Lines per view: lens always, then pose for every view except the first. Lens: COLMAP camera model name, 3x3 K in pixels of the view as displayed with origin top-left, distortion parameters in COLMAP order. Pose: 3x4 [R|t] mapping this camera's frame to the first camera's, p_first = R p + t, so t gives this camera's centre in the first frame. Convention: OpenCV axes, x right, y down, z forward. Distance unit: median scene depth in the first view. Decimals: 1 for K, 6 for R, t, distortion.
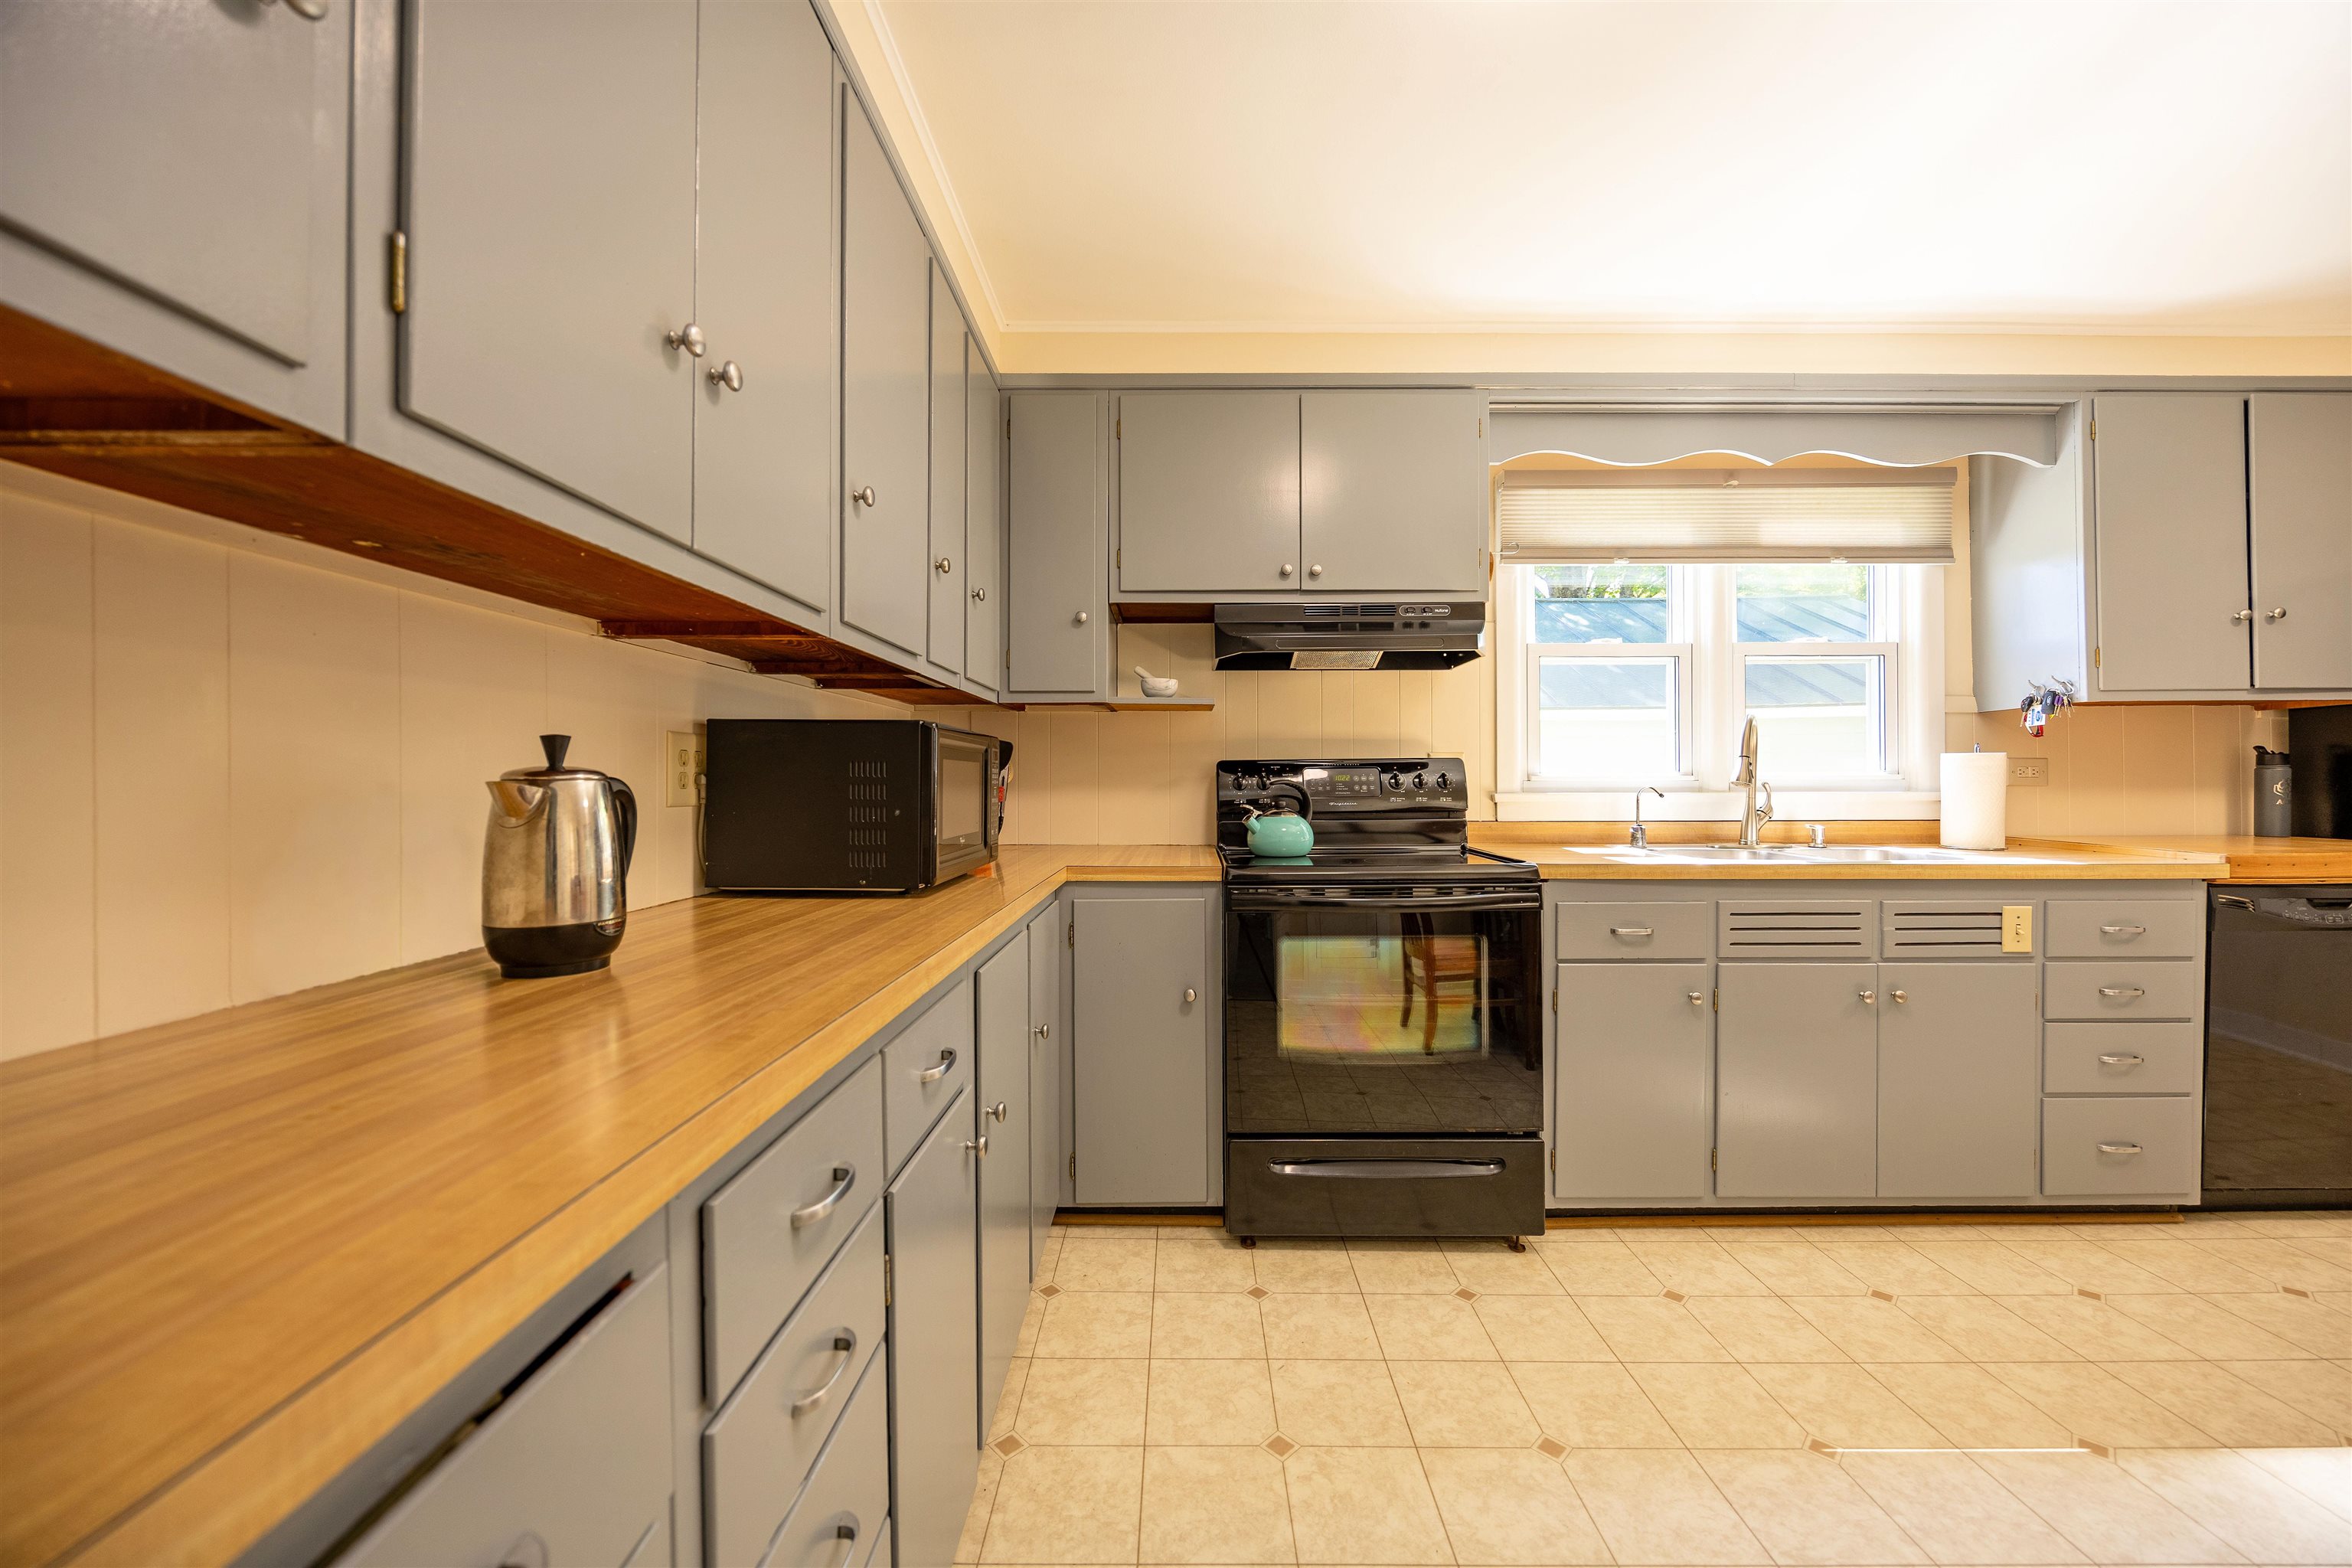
lens RADIAL K [[891.1, 0, 1183.9], [0, 891.1, 783.4], [0, 0, 1]] dist [-0.005480, -0.000015]
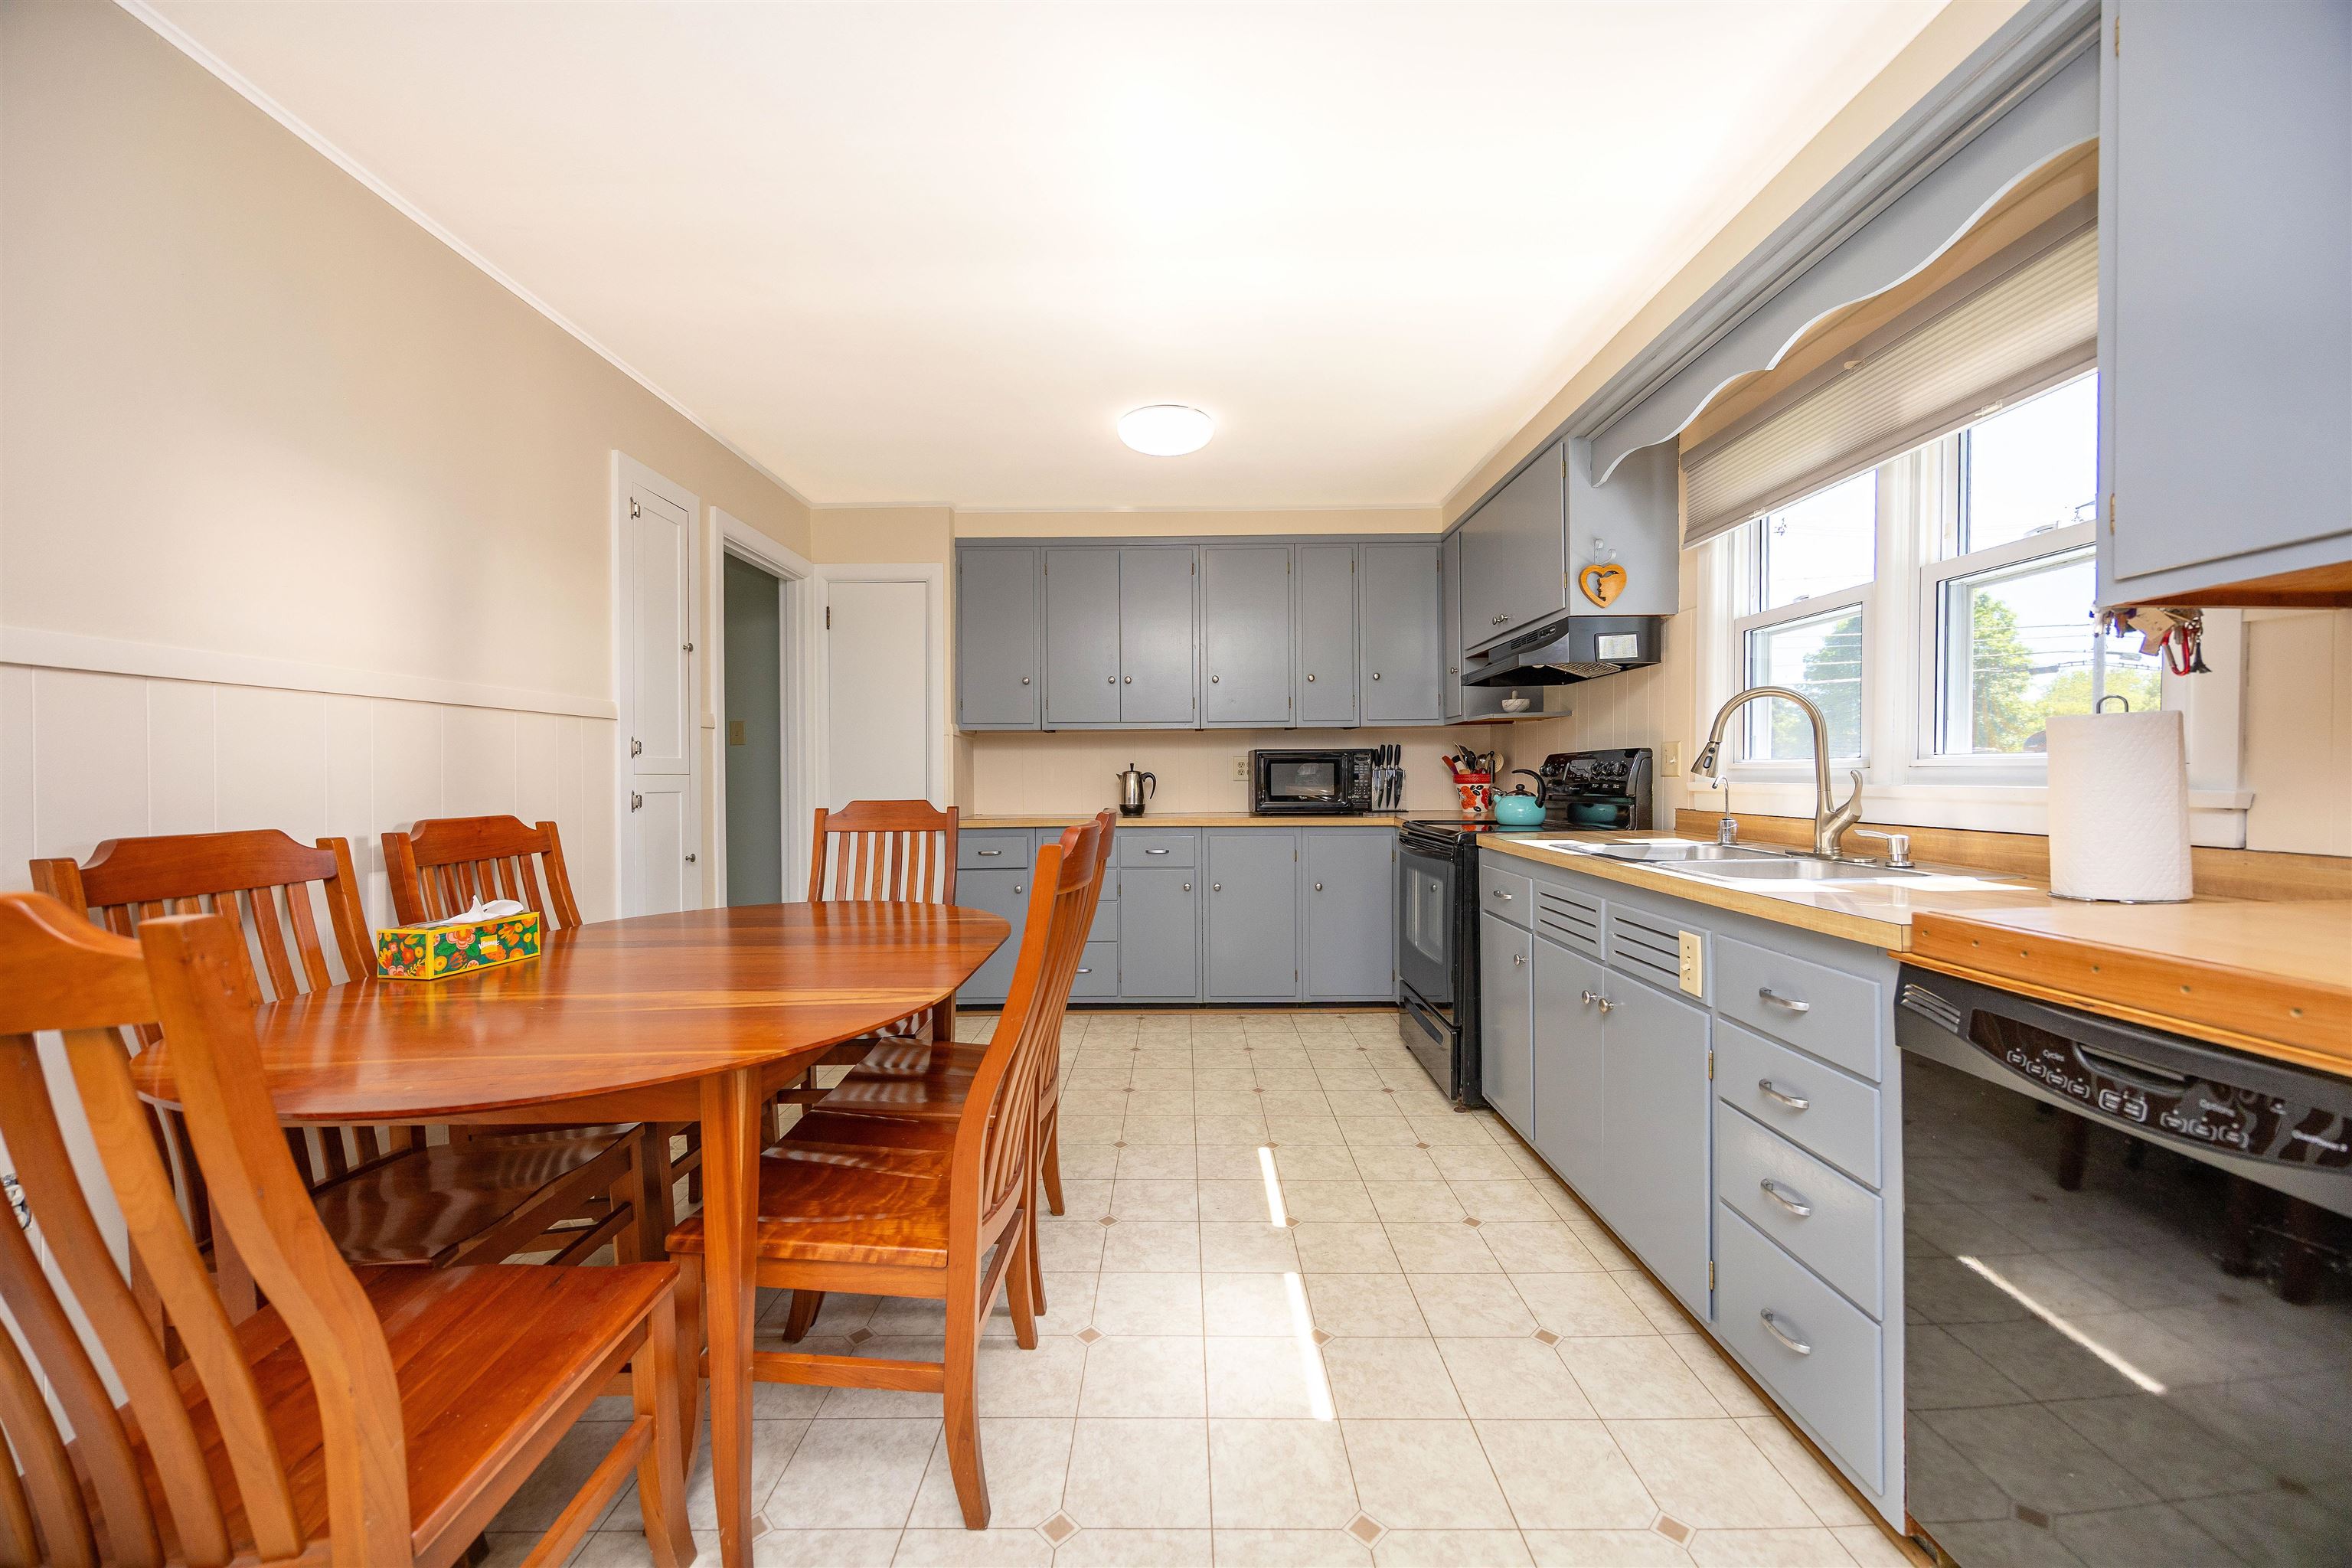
lens RADIAL K [[890.0, 0, 1180.1], [0, 890.0, 782.2], [0, 0, 1]] dist [-0.001727, -0.000196]
pose [[0.003881, 0.012946, -0.999909, 1.768347], [0.008050, 0.999883, 0.012977, -0.007052], [0.999960, -0.008100, 0.003776, 0.571432]]
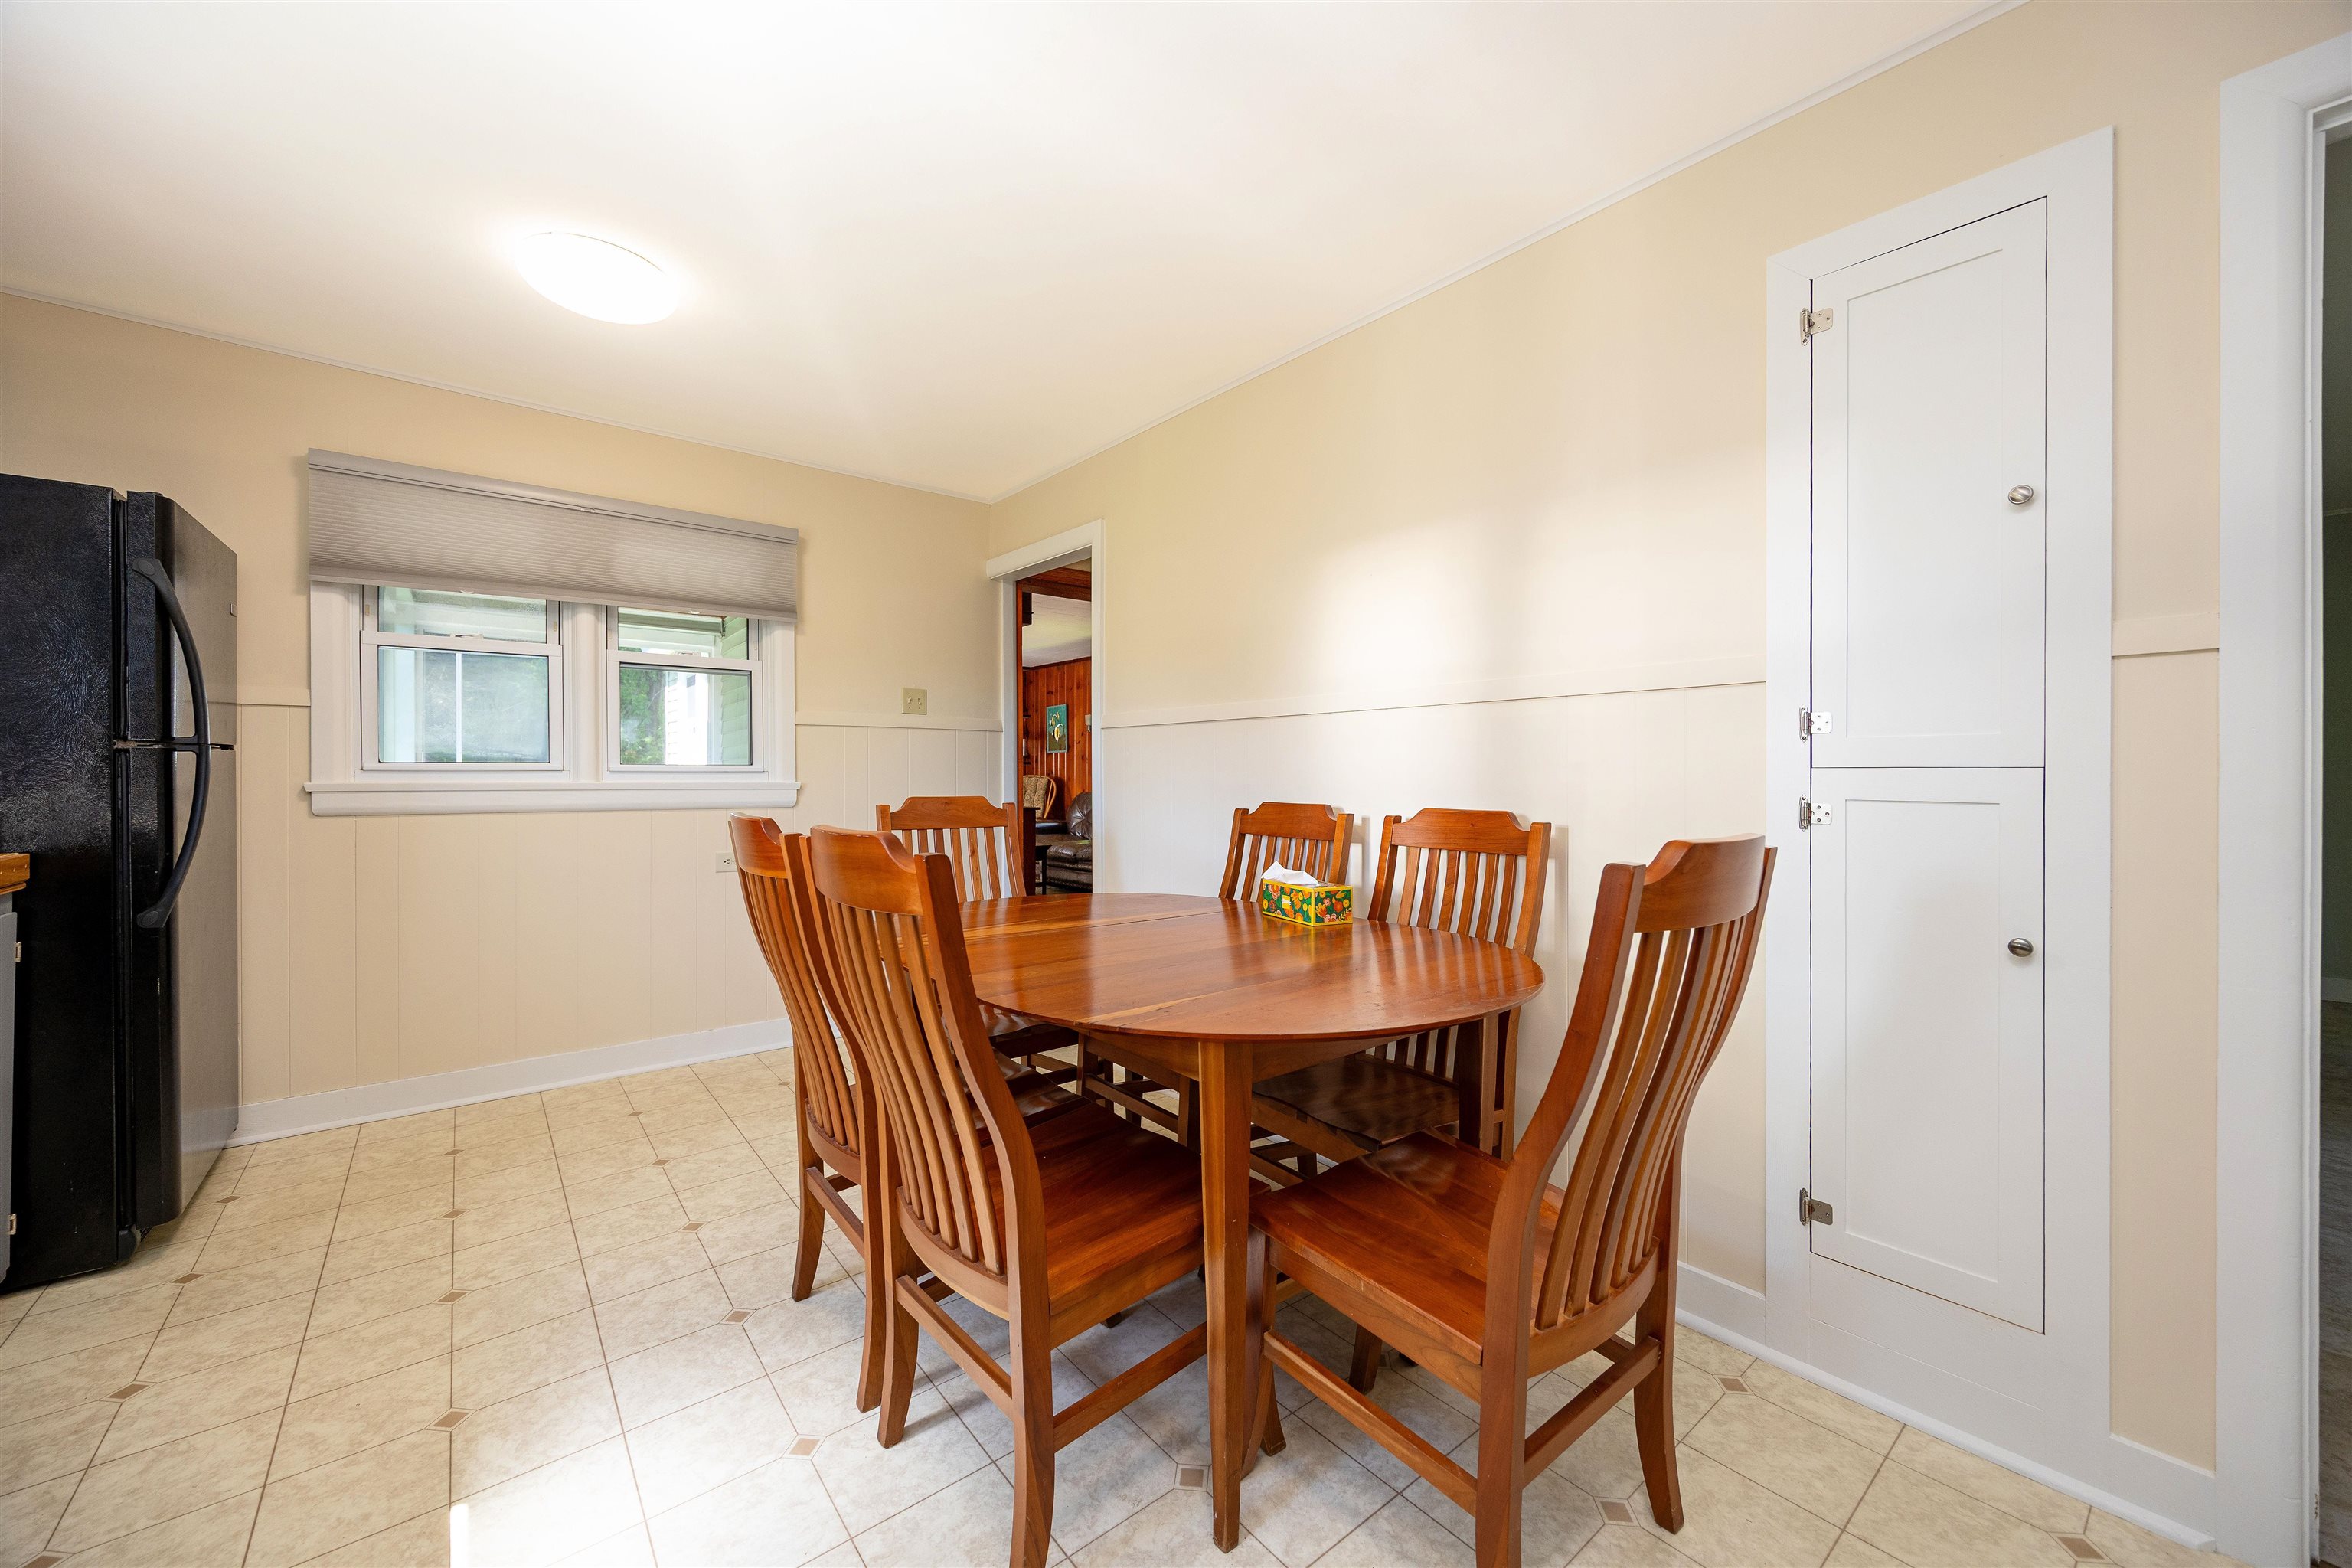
lens RADIAL K [[891.1, 0, 1183.9], [0, 891.1, 783.4], [0, 0, 1]] dist [-0.005480, -0.000015]
pose [[-0.633541, -0.006412, 0.773683, 0.220413], [-0.001990, 0.999976, 0.006658, 0.001322], [-0.773707, 0.002679, -0.633538, 0.693131]]
